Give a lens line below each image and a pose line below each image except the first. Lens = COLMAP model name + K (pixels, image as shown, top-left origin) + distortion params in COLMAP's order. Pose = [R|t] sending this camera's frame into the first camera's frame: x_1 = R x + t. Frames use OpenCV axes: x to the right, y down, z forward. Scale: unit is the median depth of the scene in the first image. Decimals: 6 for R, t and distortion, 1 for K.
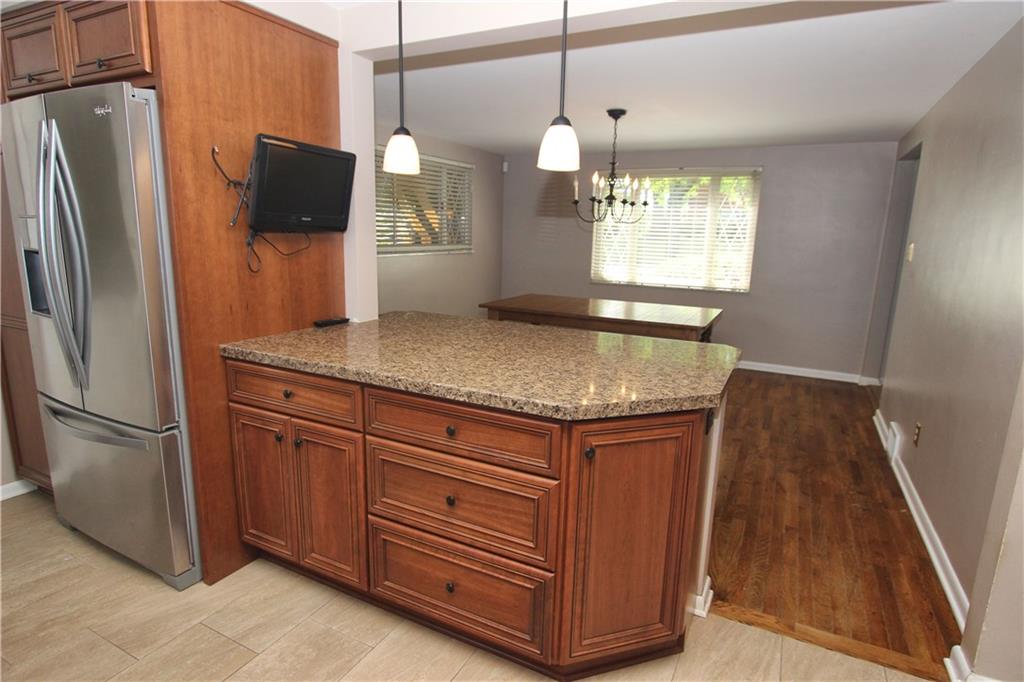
lens RADIAL K [[570.7, 0, 505.1], [0, 570.7, 349.2], [0, 0, 1]] dist [-0.001088, -0.002598]
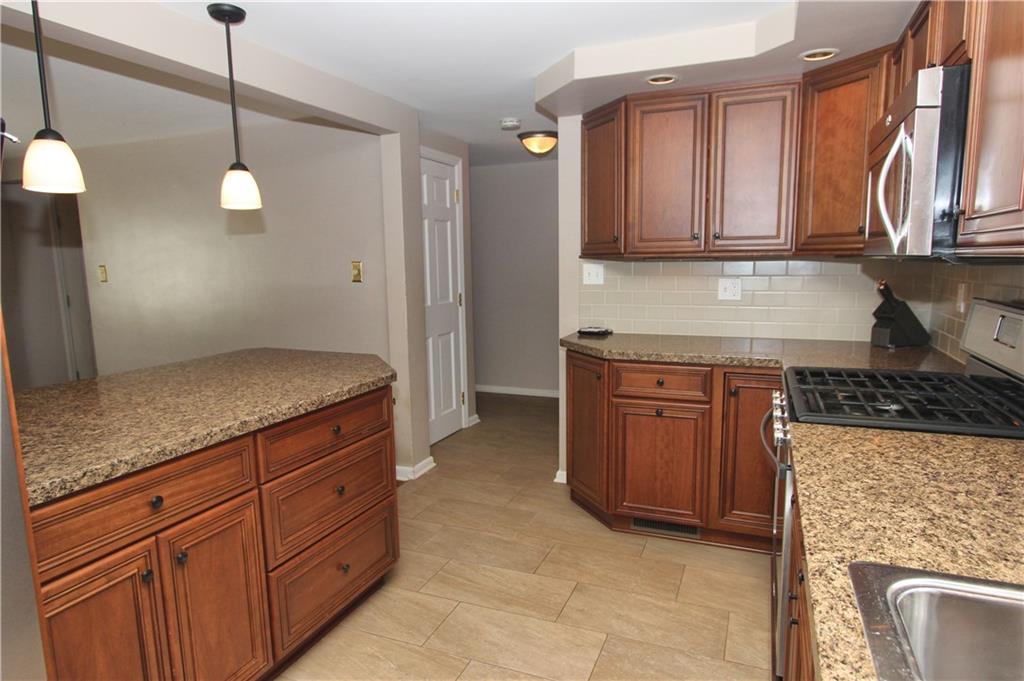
lens RADIAL K [[570.7, 0, 519.8], [0, 570.7, 348.5], [0, 0, 1]] dist [-0.001088, -0.002598]
pose [[-0.078114, -0.182550, 0.980089, -1.059889], [0.216707, 0.956477, 0.195424, -0.141390], [-0.973107, 0.227657, -0.035154, 0.538145]]
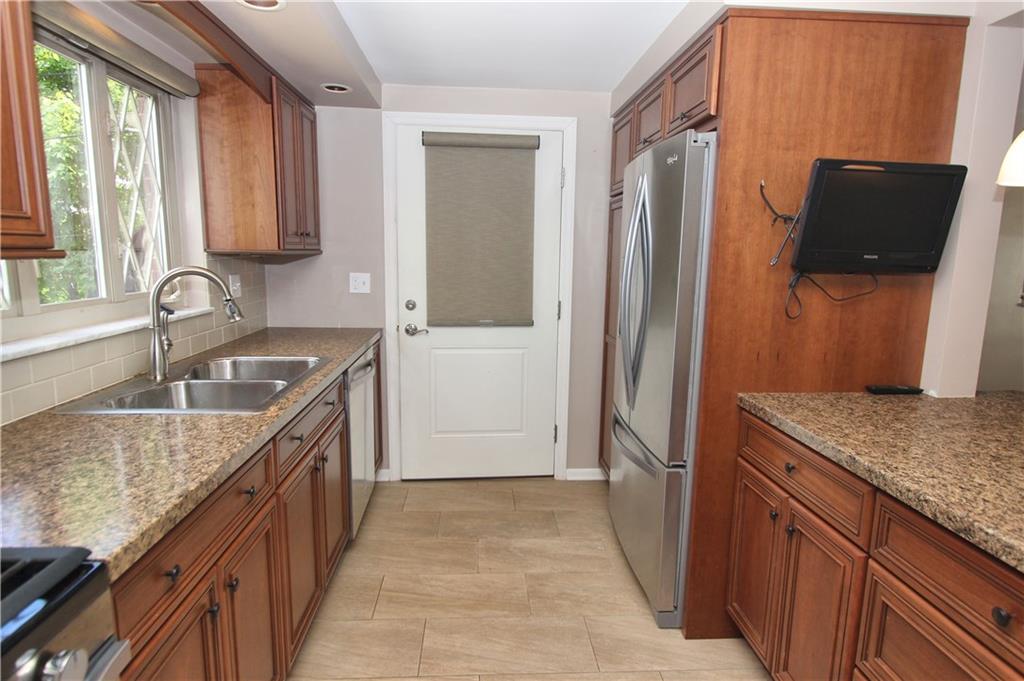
lens RADIAL K [[570.7, 0, 516.6], [0, 570.7, 347.8], [0, 0, 1]] dist [-0.001088, -0.002598]
pose [[0.518932, 0.123032, -0.845915, 0.088265], [-0.177872, 0.983469, 0.033922, -0.048977], [0.836105, 0.132861, 0.532237, 0.206664]]
